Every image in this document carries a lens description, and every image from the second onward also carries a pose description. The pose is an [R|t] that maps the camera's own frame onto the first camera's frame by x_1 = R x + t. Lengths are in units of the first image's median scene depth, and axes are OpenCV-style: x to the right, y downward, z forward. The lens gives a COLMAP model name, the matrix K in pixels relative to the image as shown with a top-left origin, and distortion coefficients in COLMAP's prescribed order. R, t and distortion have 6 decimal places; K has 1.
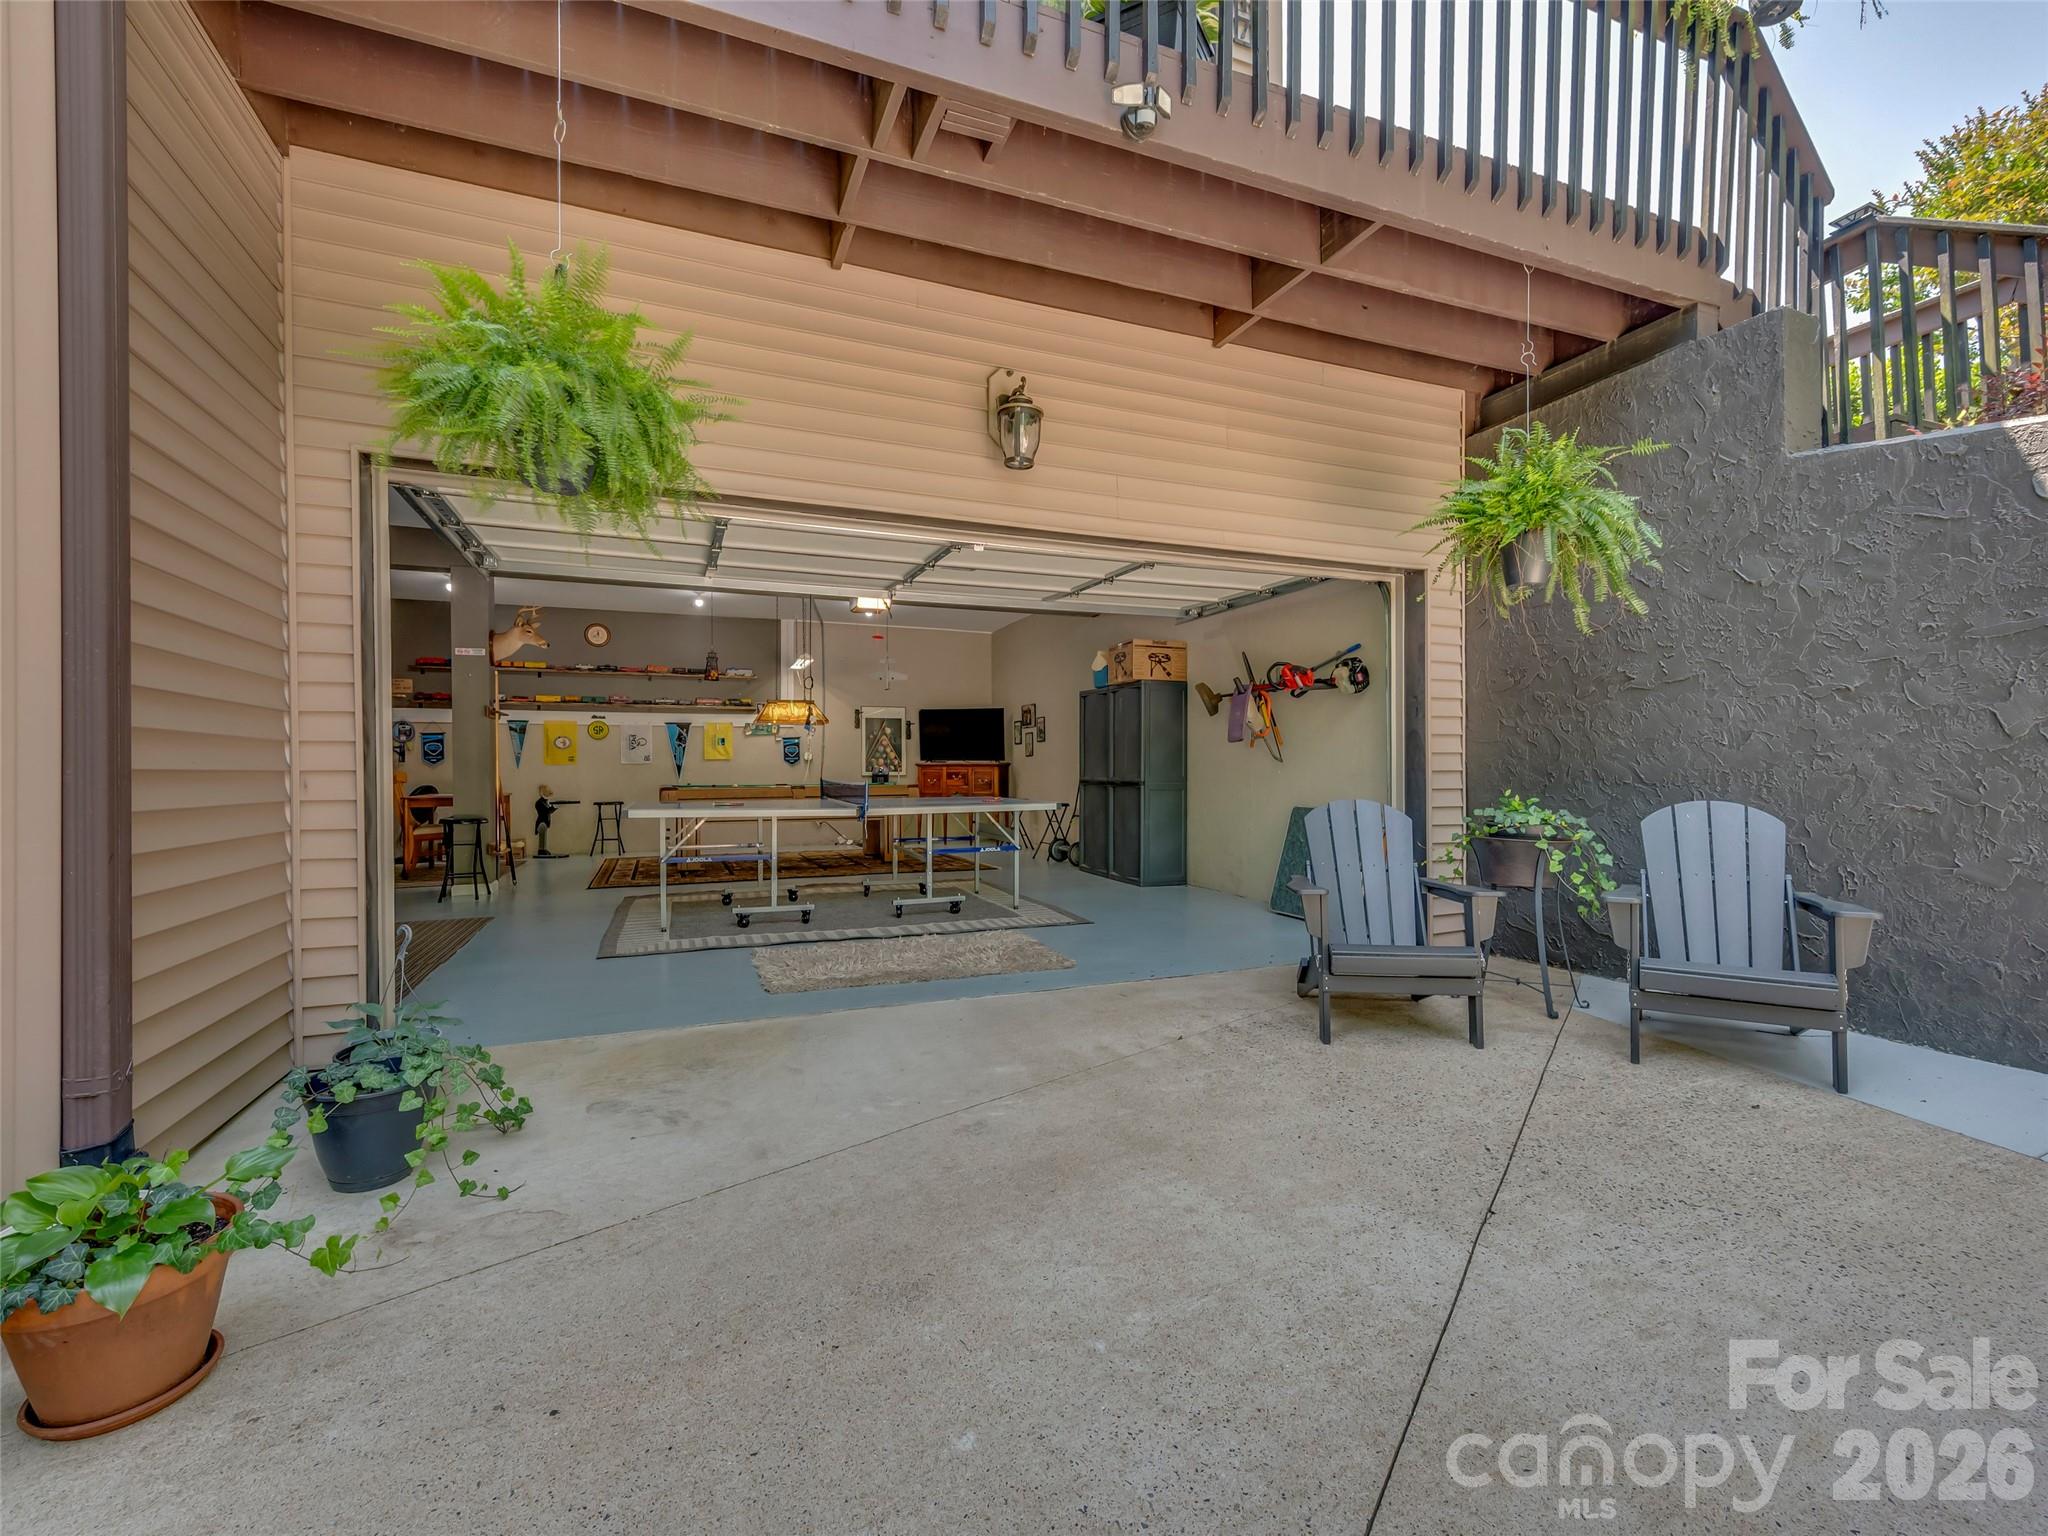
lens RADIAL K [[920.2, 0, 1015.7], [0, 920.2, 769.0], [0, 0, 1]] dist [-0.001646, -0.000246]
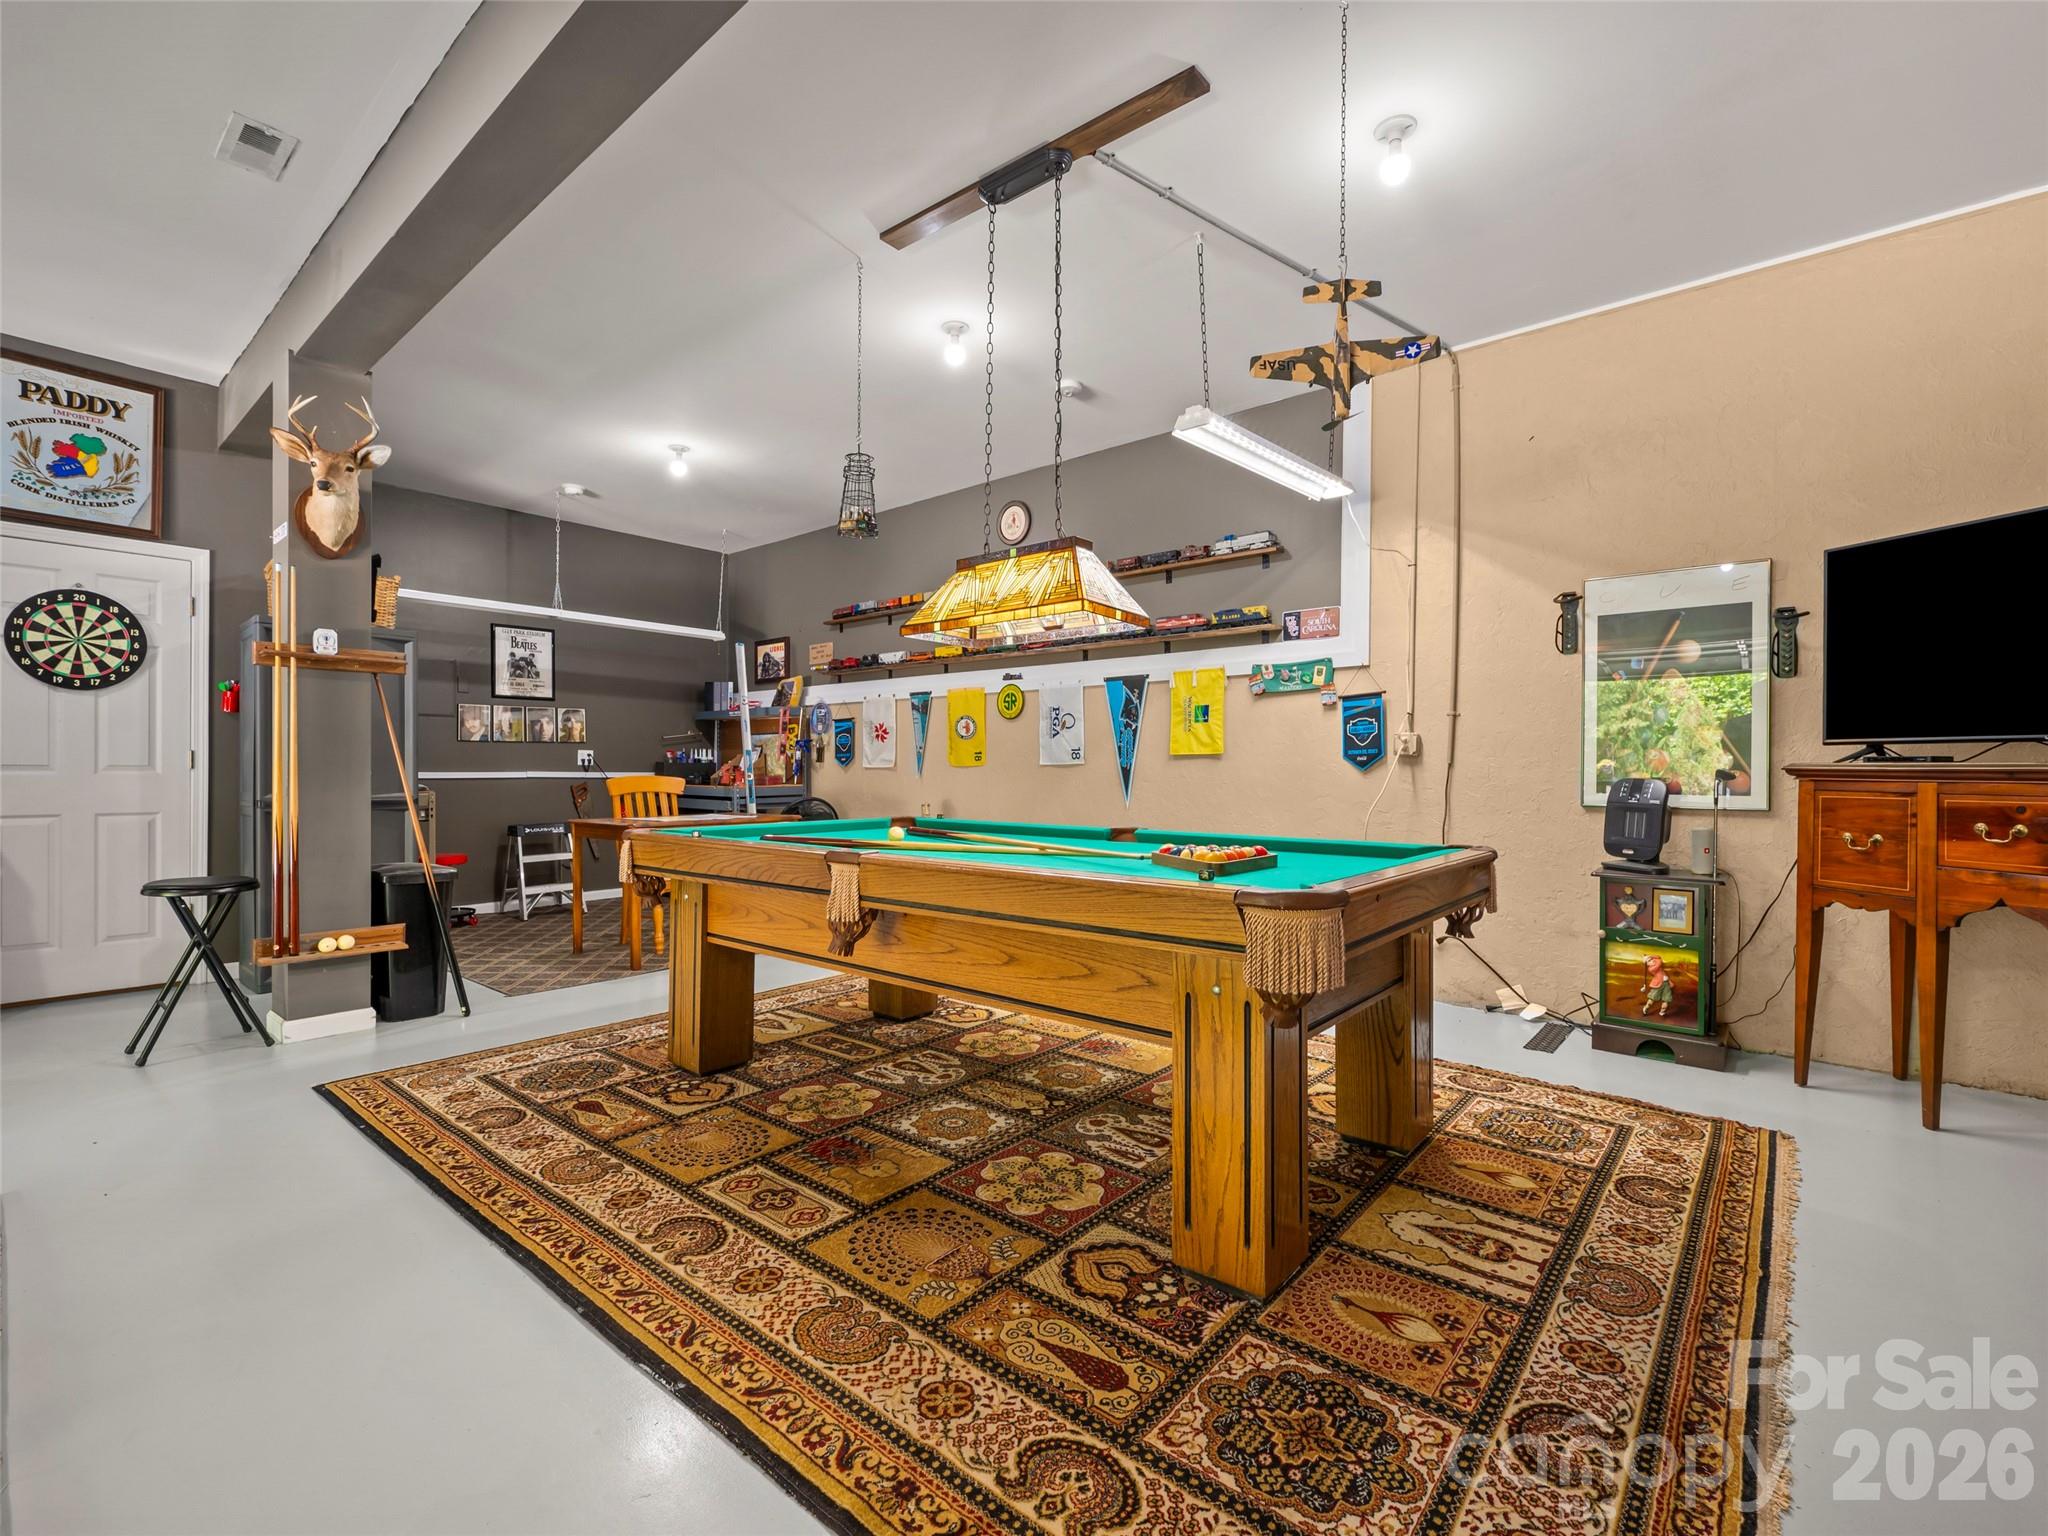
lens RADIAL K [[920.2, 0, 1015.7], [0, 920.2, 769.0], [0, 0, 1]] dist [-0.001646, -0.000246]
pose [[0.472237, 0.005726, -0.881453, 0.015523], [-0.006333, 0.999975, 0.003103, -0.004862], [0.881449, 0.004117, 0.472262, 0.732213]]
